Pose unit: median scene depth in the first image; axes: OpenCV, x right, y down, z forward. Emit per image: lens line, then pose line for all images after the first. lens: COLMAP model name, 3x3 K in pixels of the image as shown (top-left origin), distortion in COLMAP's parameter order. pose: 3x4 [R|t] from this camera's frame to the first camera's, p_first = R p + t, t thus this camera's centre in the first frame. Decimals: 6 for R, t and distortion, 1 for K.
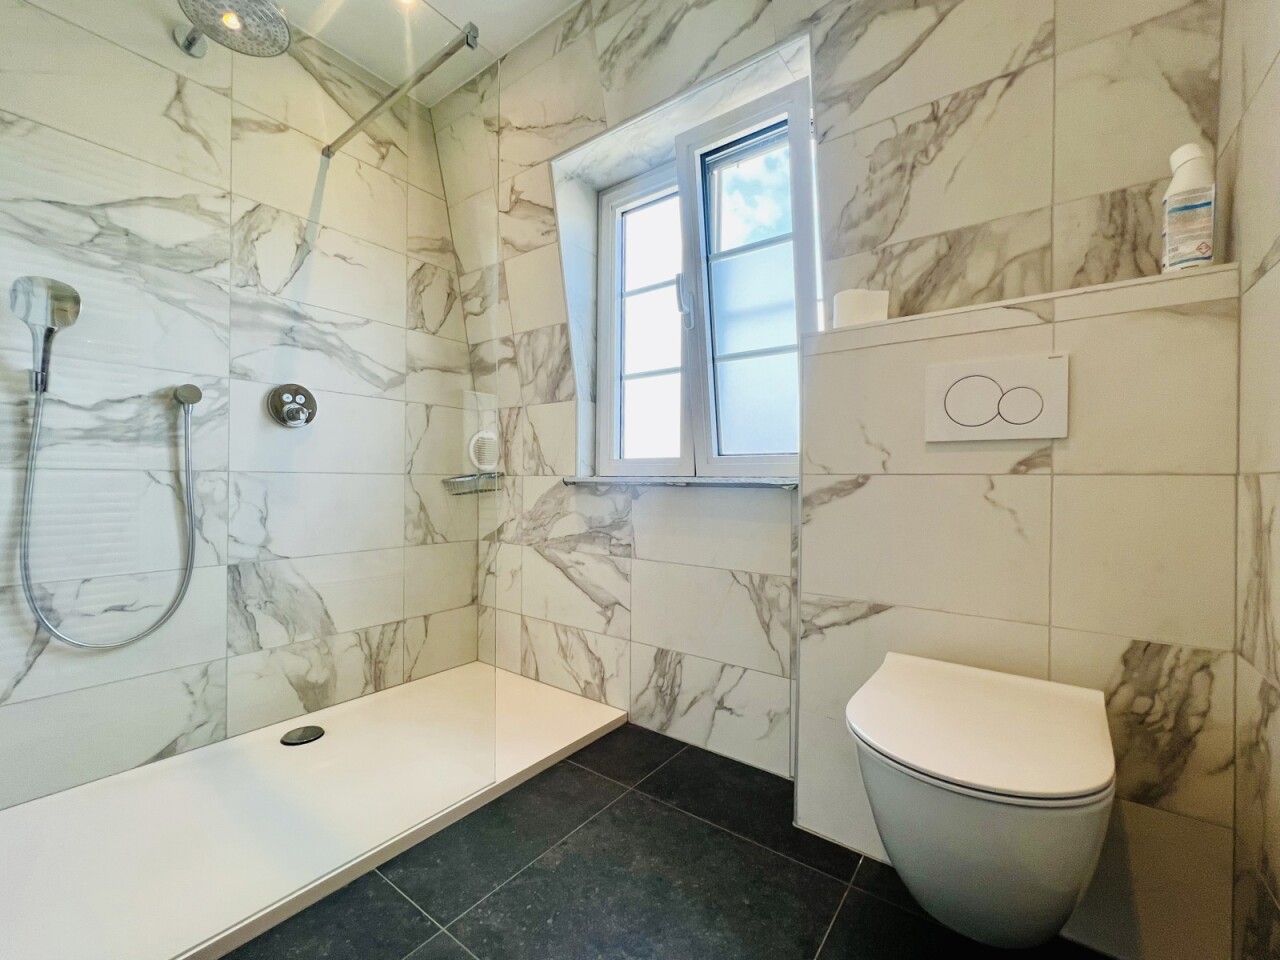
lens RADIAL K [[513.0, 0, 661.1], [0, 513.0, 481.6], [0, 0, 1]] dist [-0.000986, 0.000434]
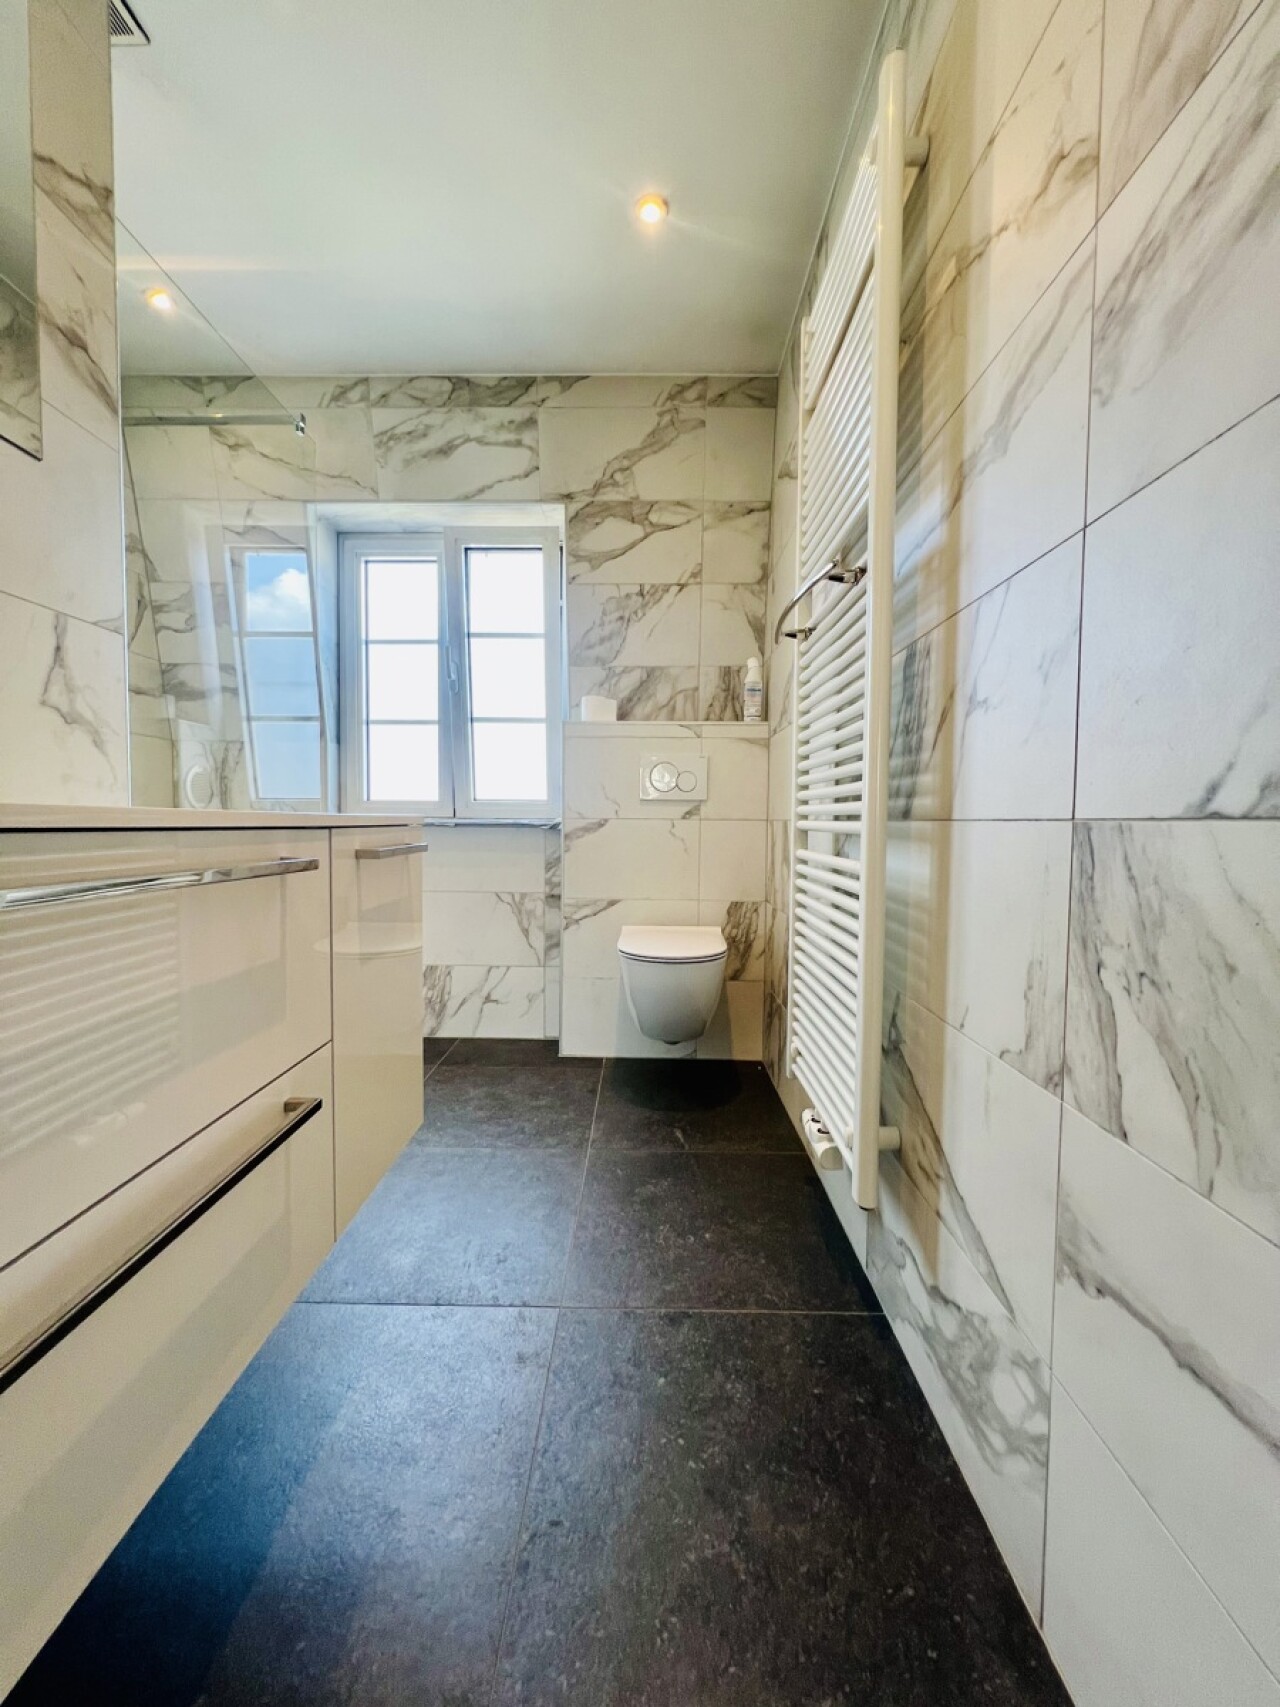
lens RADIAL K [[684.1, 0, 636.7], [0, 684.1, 851.5], [0, 0, 1]] dist [-0.000986, 0.000434]
pose [[0.811353, -0.029559, 0.583809, -0.690001], [-0.002368, 0.998546, 0.053849, -0.024169], [-0.584552, -0.045073, 0.810104, -0.695187]]
